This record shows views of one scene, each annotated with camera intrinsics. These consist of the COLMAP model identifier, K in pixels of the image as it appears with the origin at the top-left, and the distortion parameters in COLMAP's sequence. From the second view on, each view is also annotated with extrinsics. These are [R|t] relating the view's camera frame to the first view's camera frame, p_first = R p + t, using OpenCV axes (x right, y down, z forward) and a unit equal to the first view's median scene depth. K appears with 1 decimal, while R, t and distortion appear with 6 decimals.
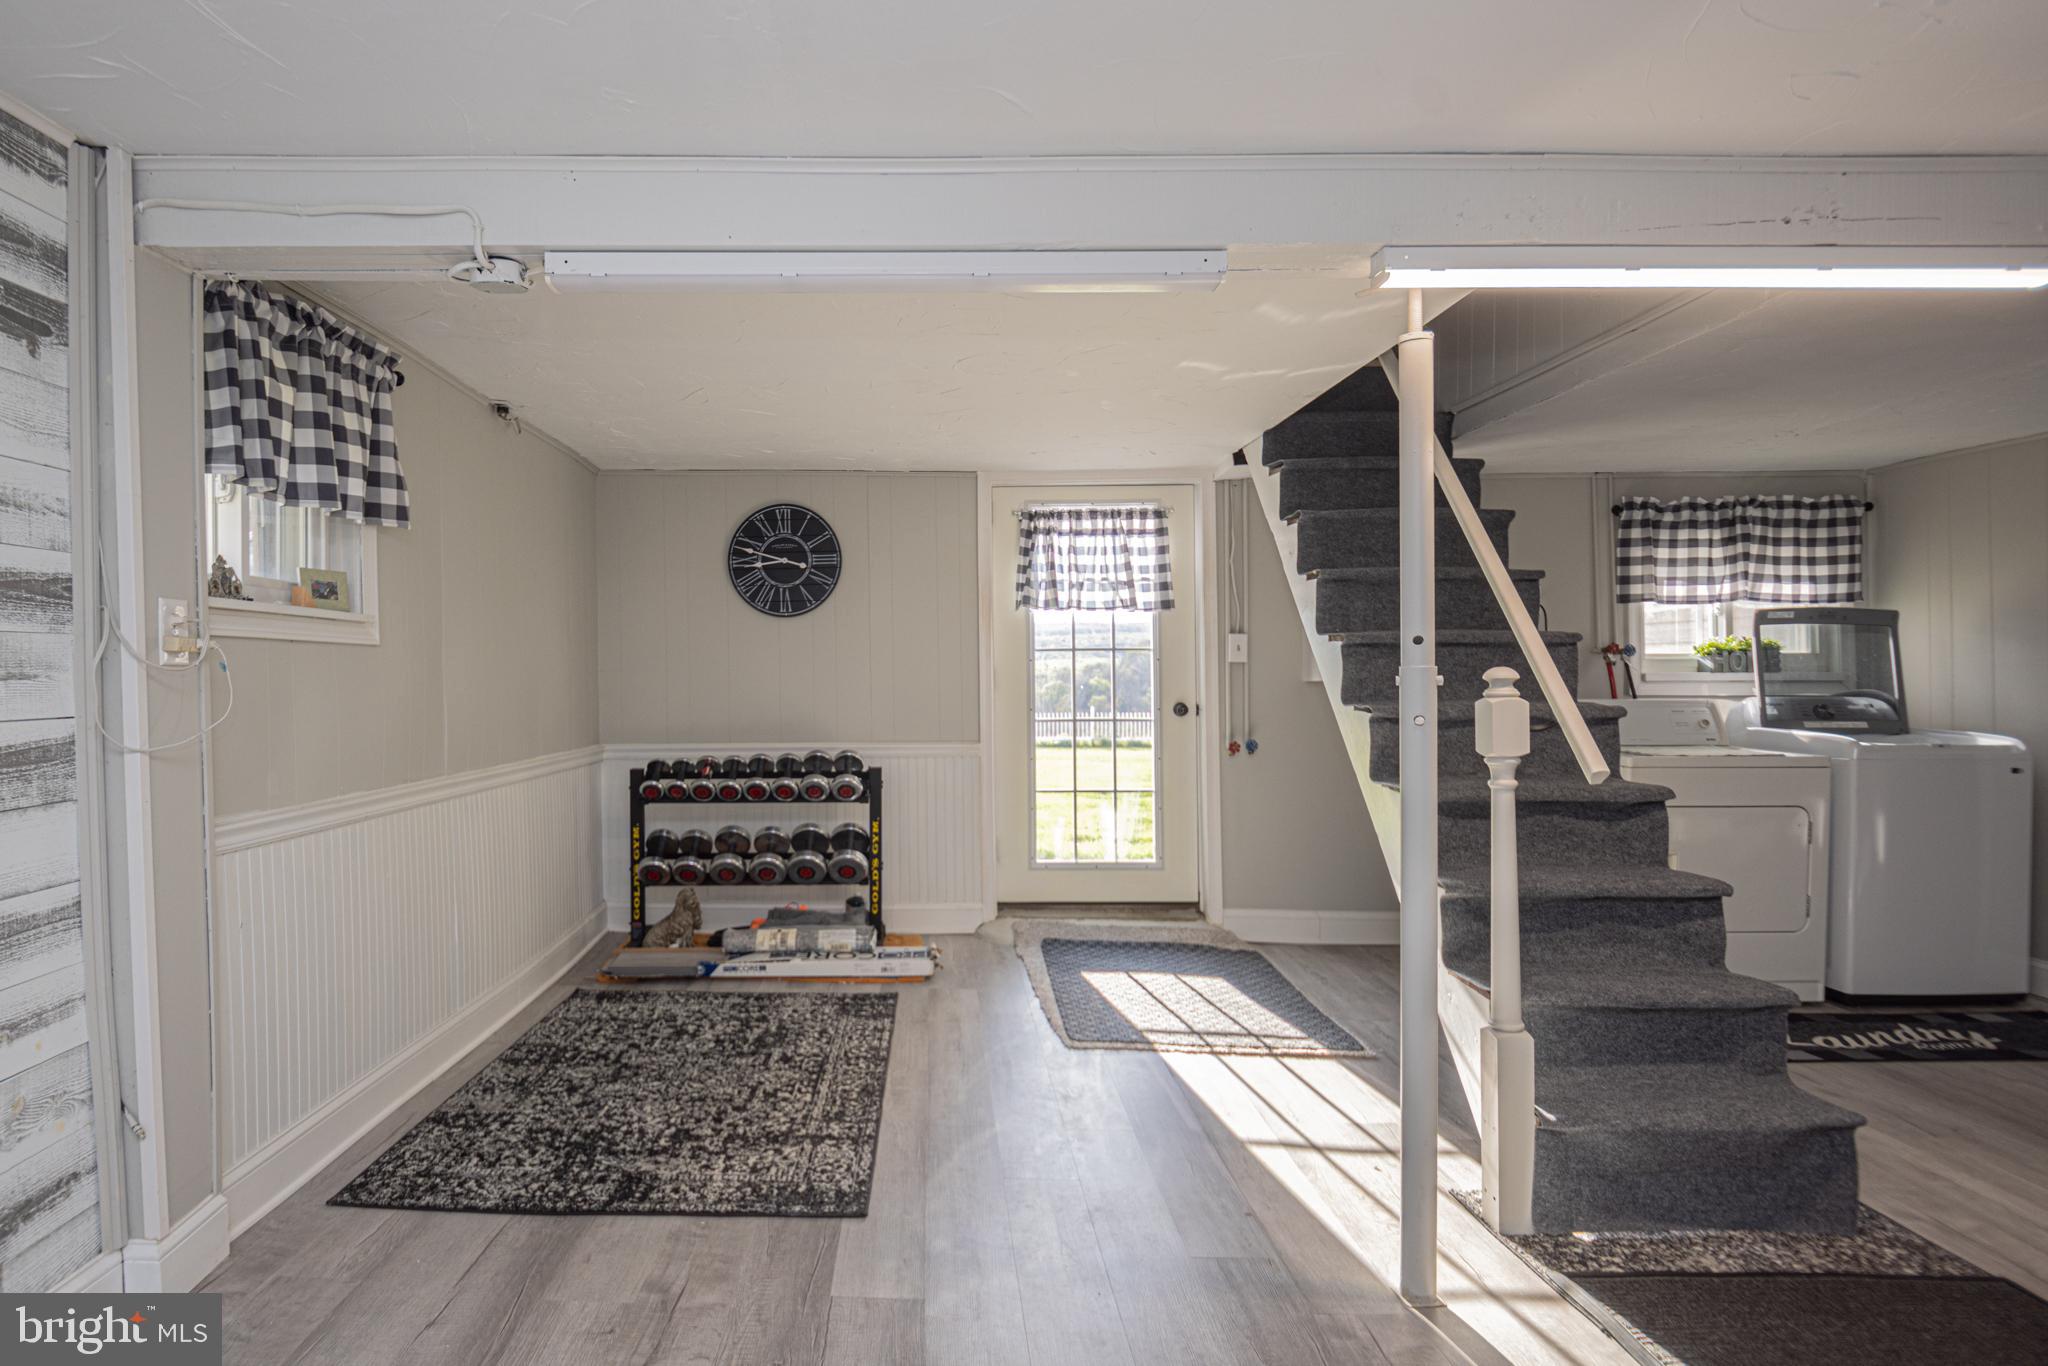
lens RADIAL K [[1163.4, 0, 790.8], [0, 1163.4, 703.1], [0, 0, 1]] dist [0.000847, -0.020509]
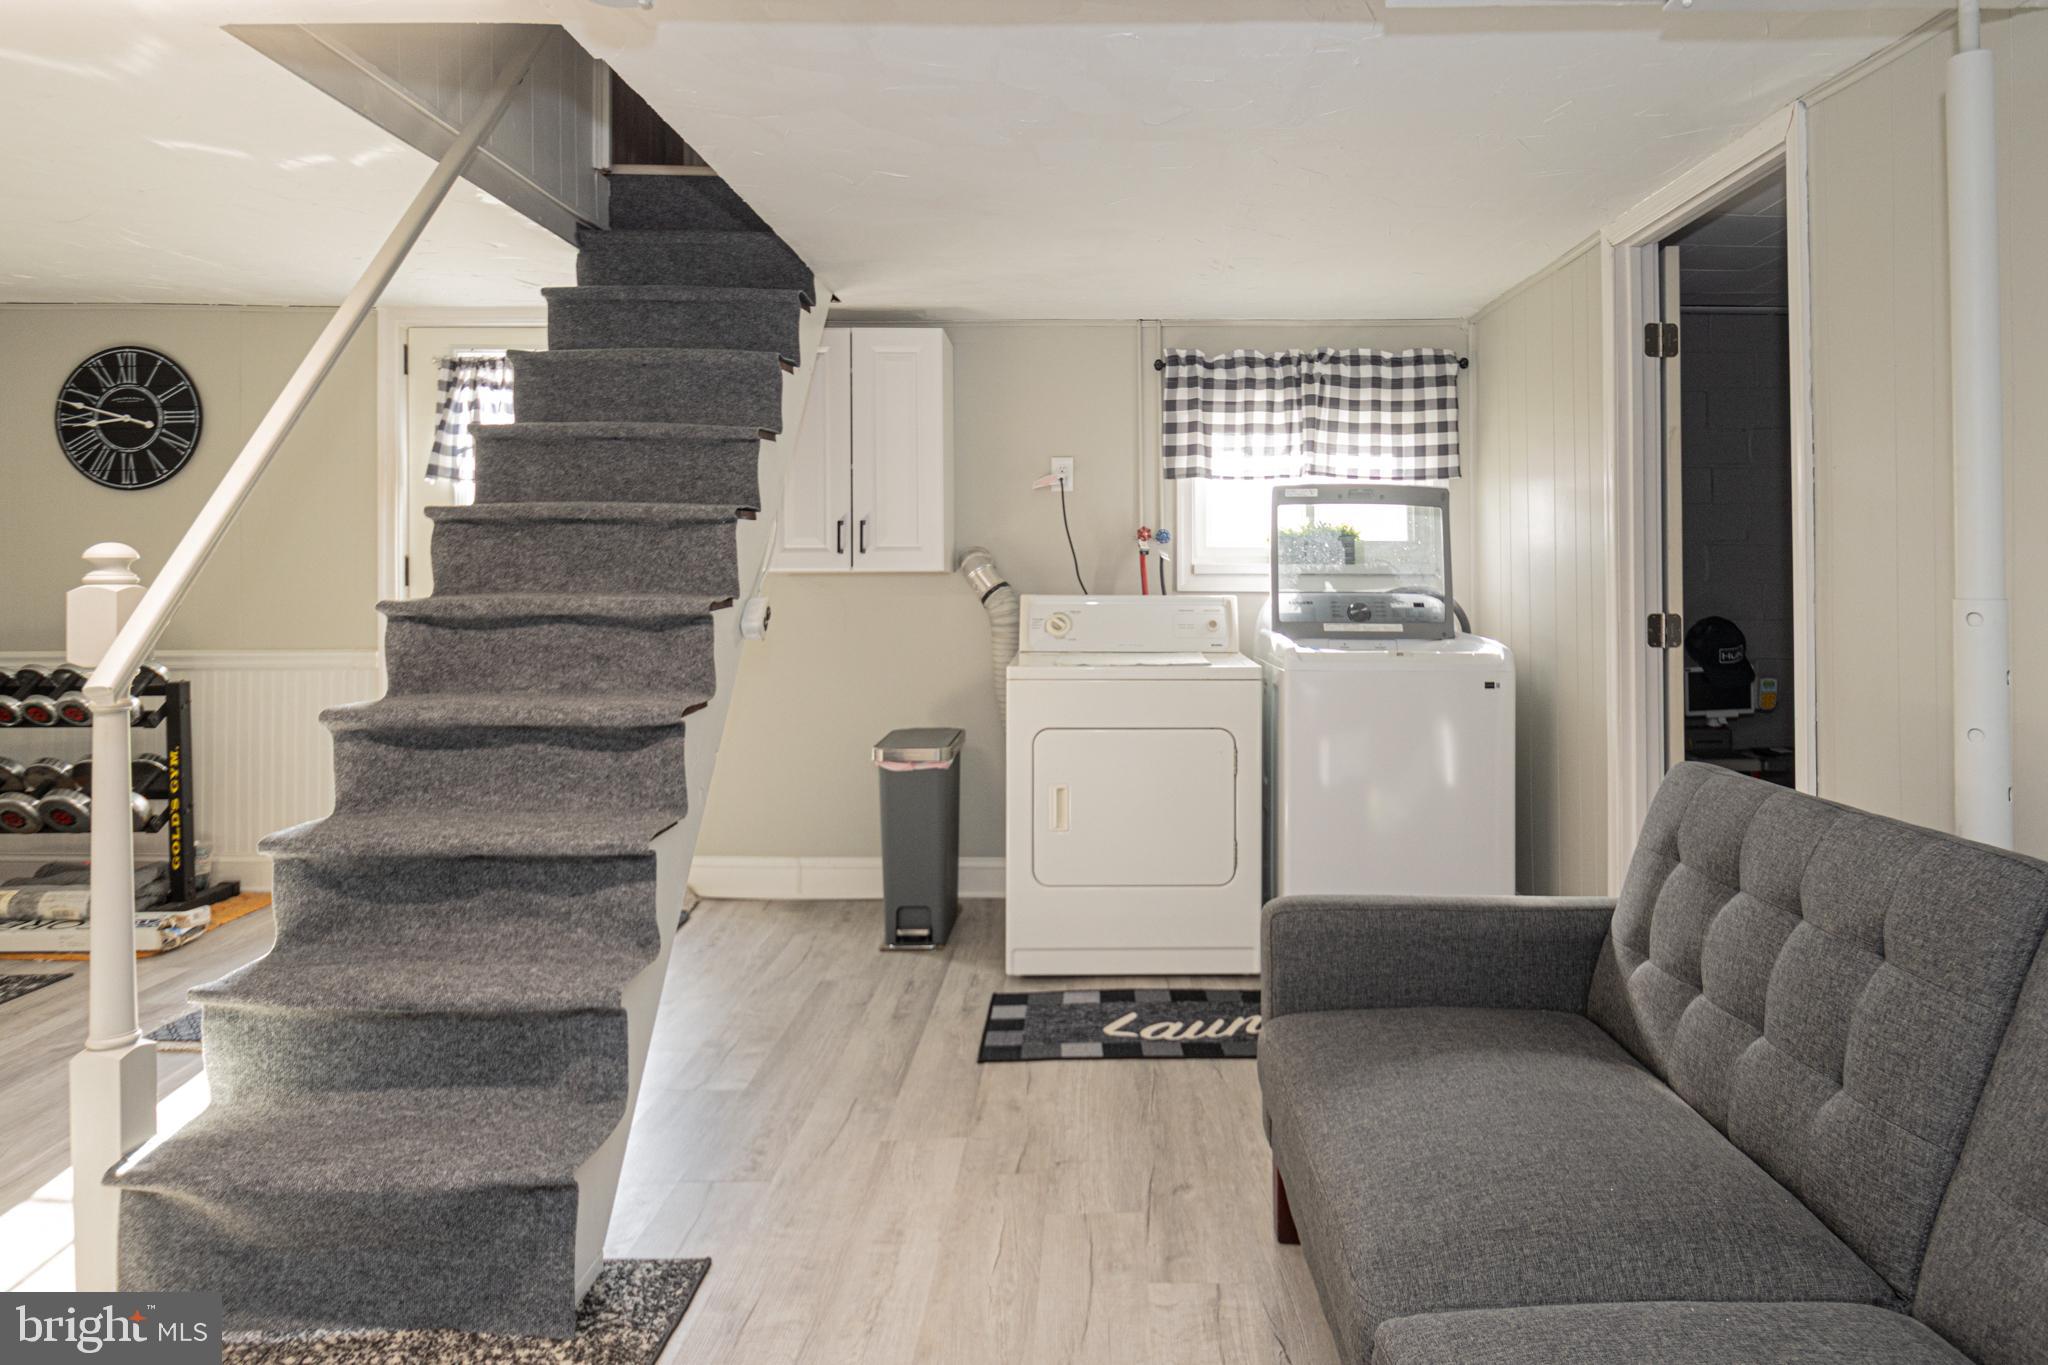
lens RADIAL K [[1325.6, 0, 1024.1], [0, 1325.6, 596.4], [0, 0, 1]] dist [-0.011009, -0.004085]
pose [[0.997593, 0.002222, 0.069305, 0.558987], [-0.001656, 0.999965, -0.008216, 0.004539], [-0.069321, 0.008082, 0.997562, 0.073490]]
